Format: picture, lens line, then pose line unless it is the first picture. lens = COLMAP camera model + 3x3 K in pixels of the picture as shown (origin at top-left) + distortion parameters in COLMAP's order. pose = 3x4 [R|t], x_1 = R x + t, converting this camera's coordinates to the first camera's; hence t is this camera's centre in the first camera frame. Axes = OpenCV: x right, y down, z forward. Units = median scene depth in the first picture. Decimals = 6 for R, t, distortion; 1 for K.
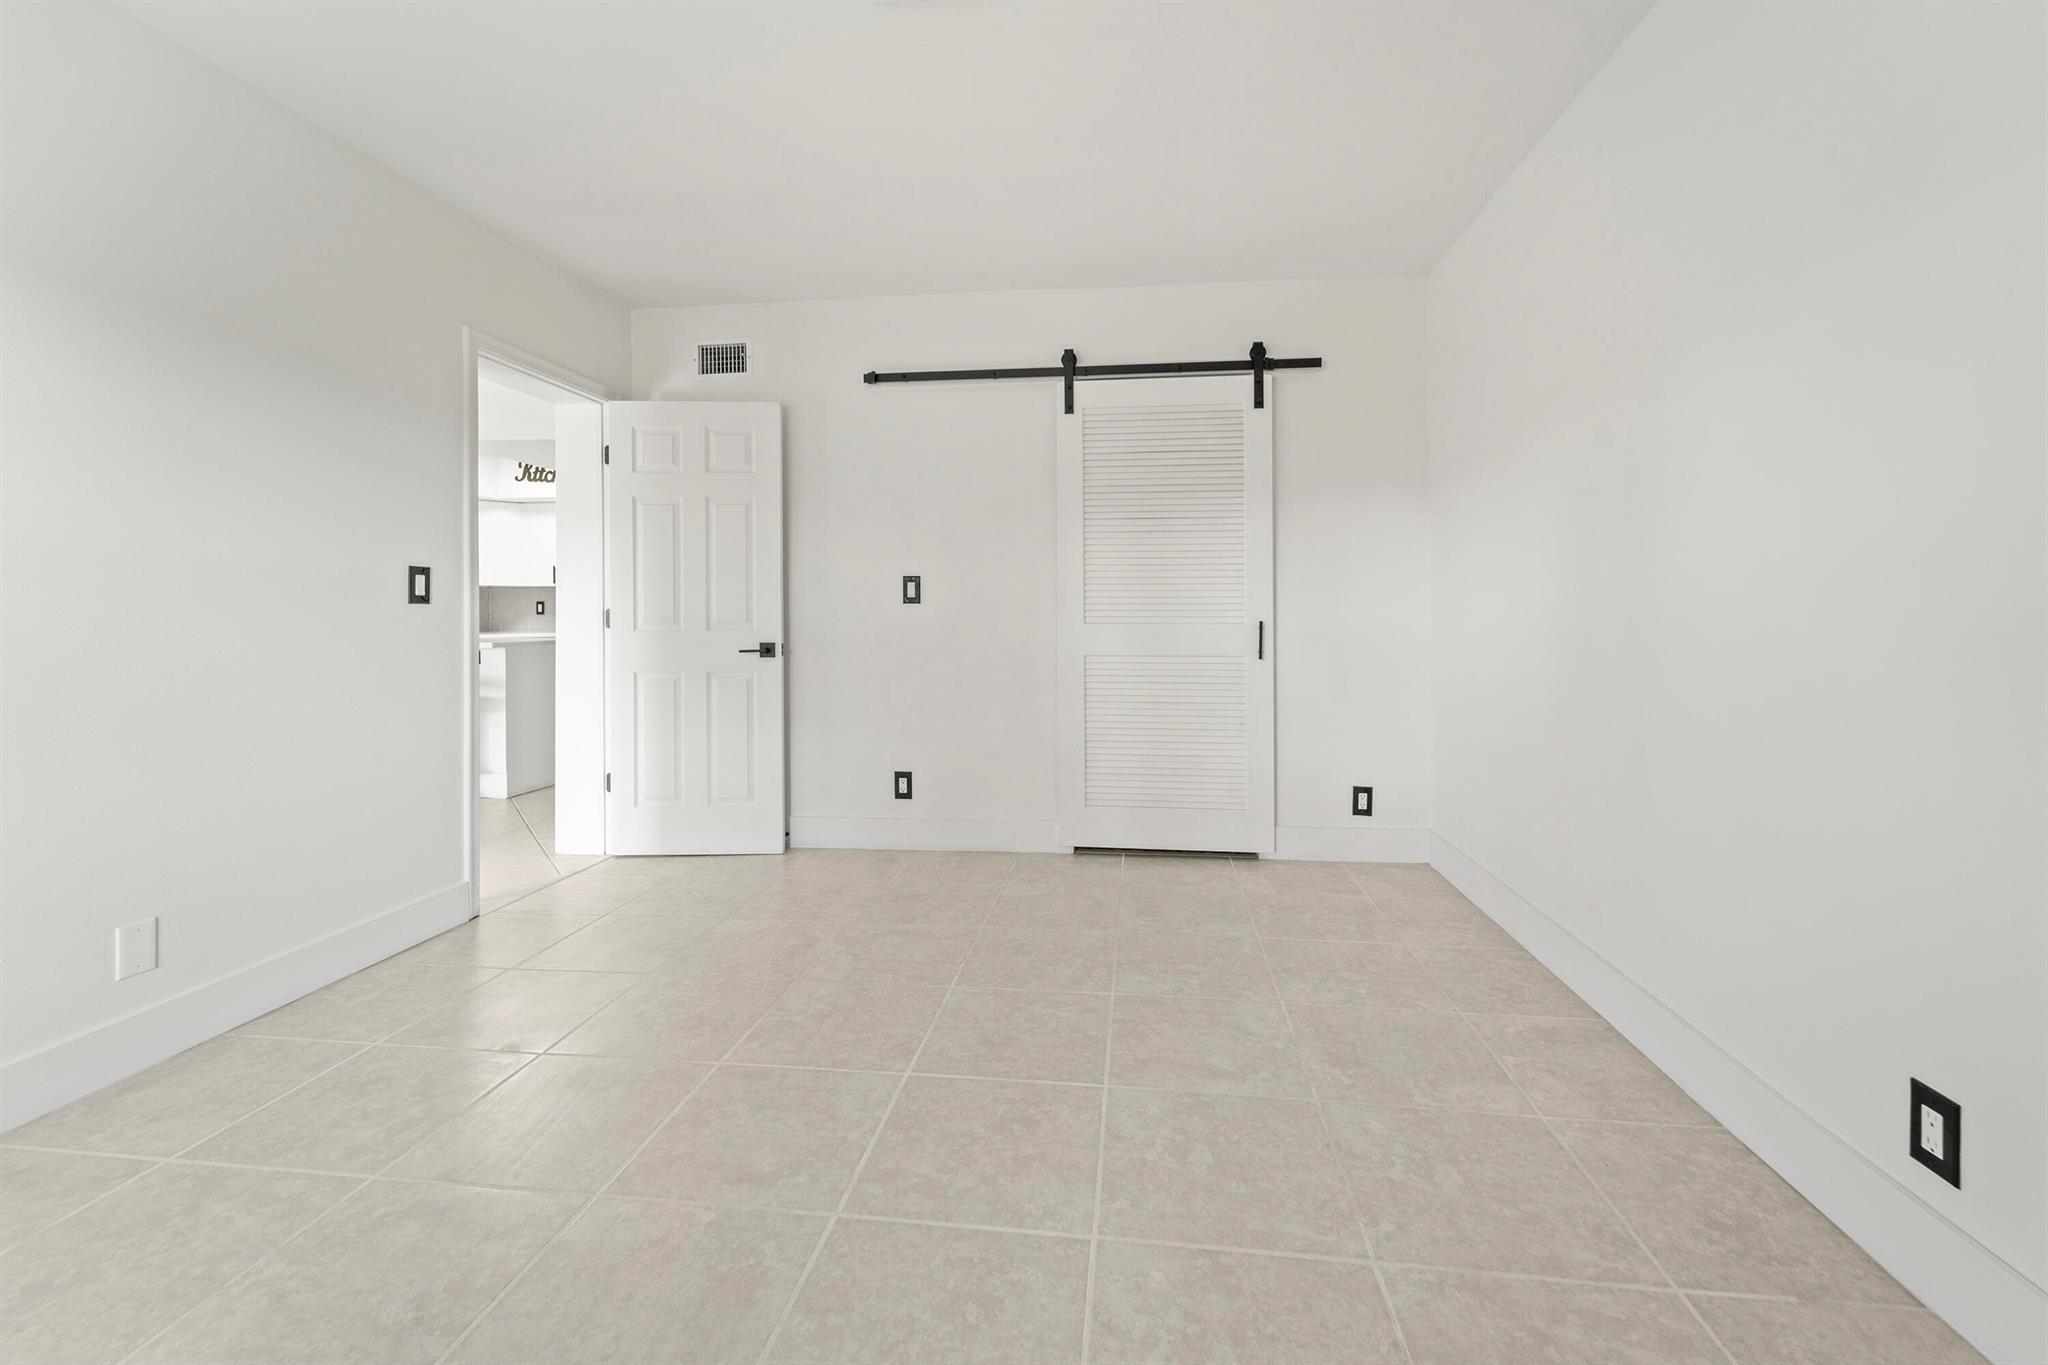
lens RADIAL K [[833.0, 0, 1072.2], [0, 833.0, 608.5], [0, 0, 1]] dist [0.001830, -0.001291]
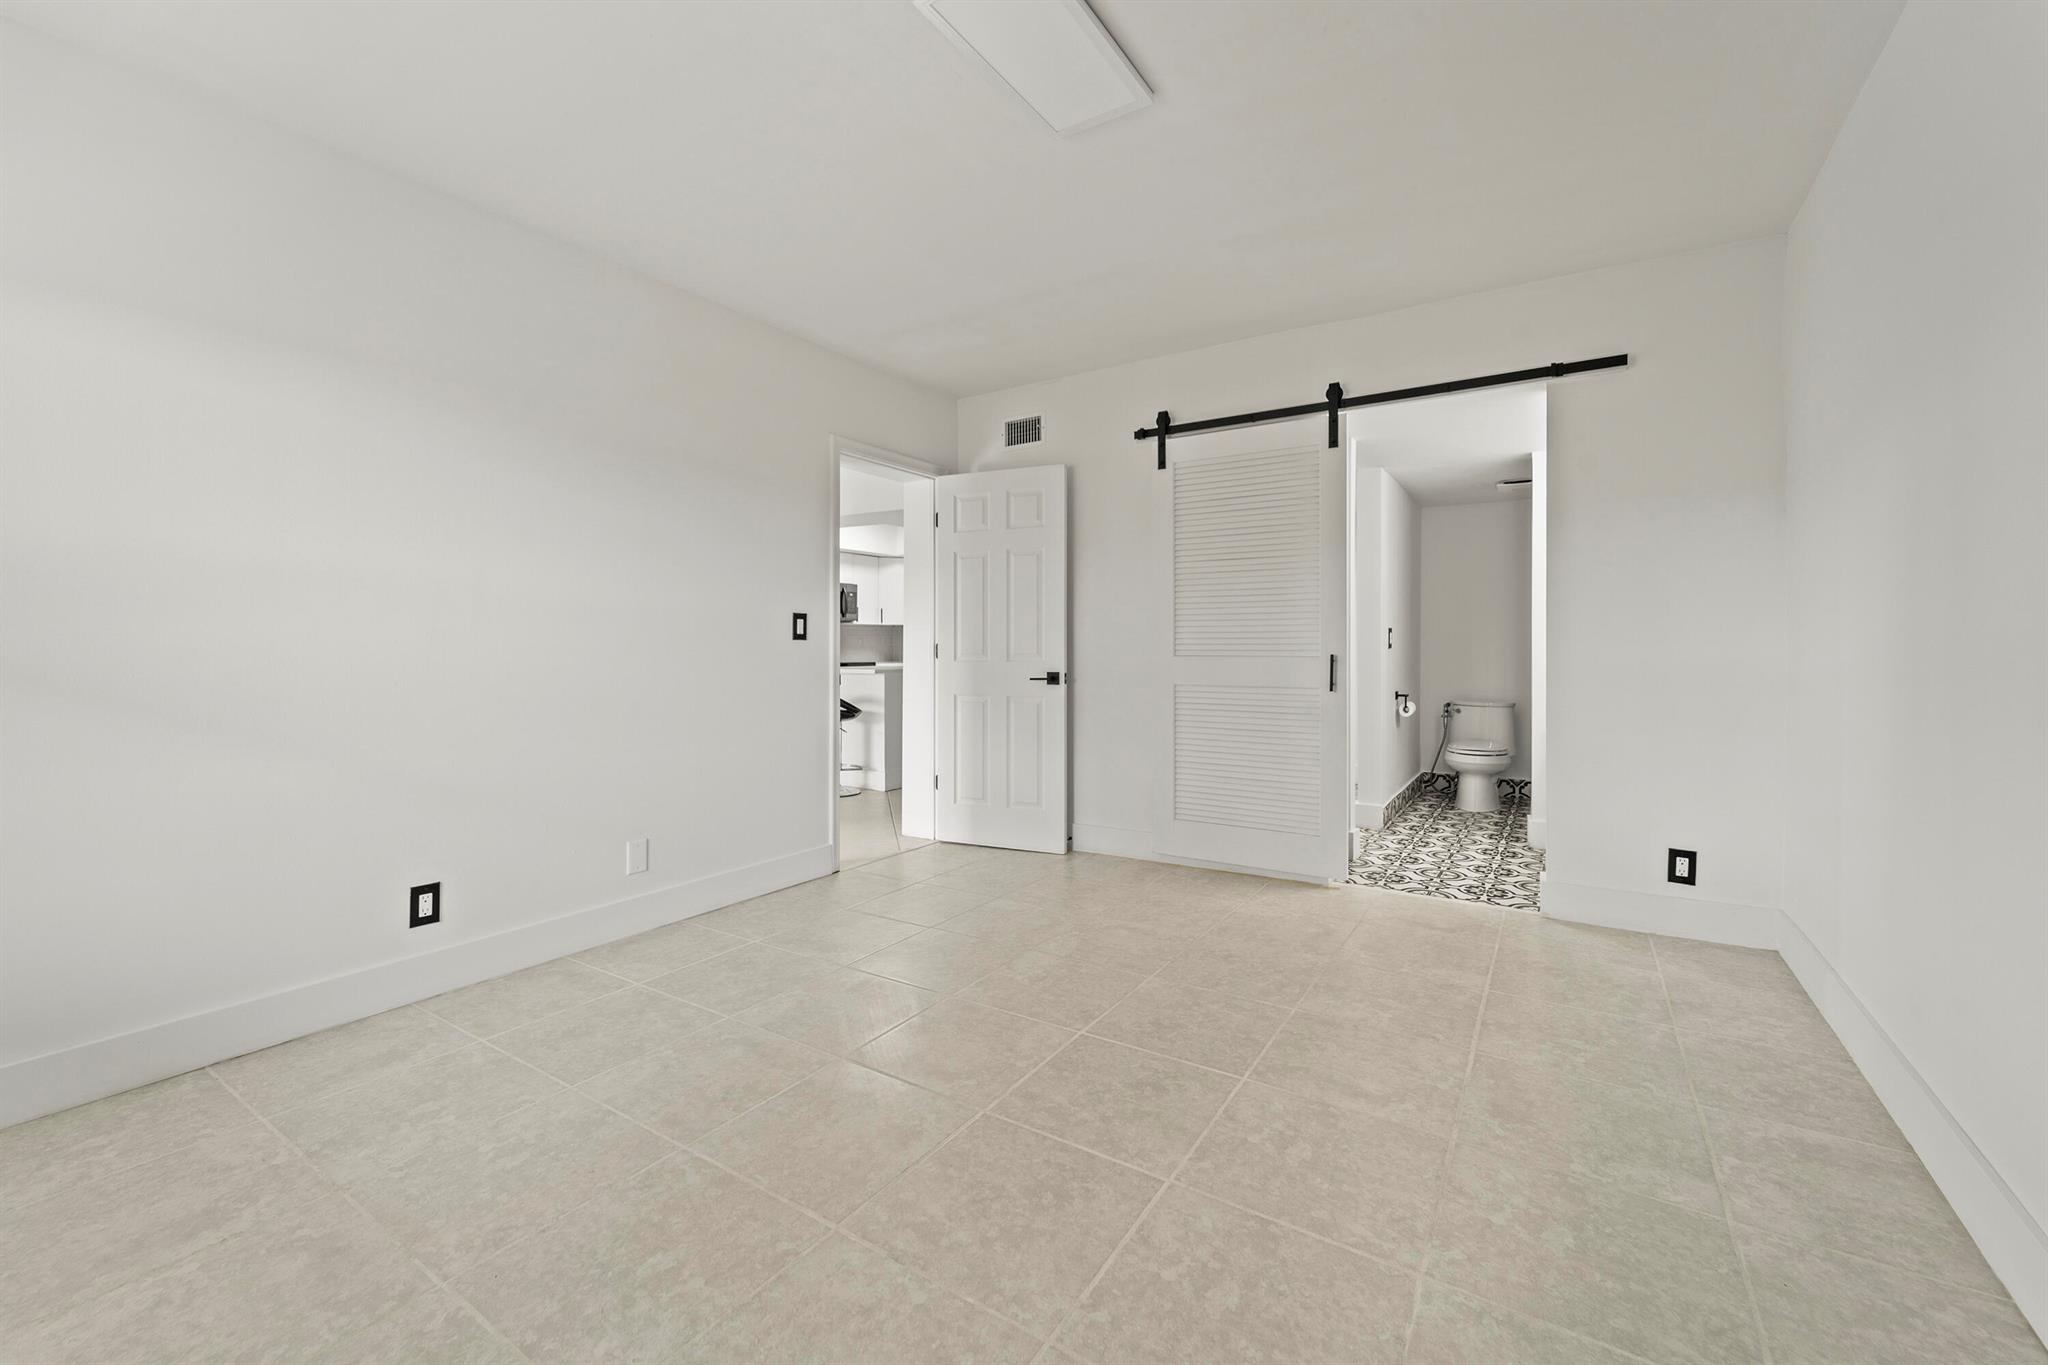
lens RADIAL K [[833.0, 0, 1066.2], [0, 833.0, 649.4], [0, 0, 1]] dist [0.001830, -0.001291]
pose [[0.901737, 0.000583, -0.432285, 0.170295], [0.001394, 0.999990, 0.004256, 0.004627], [0.432283, -0.004441, 0.901727, -0.044326]]
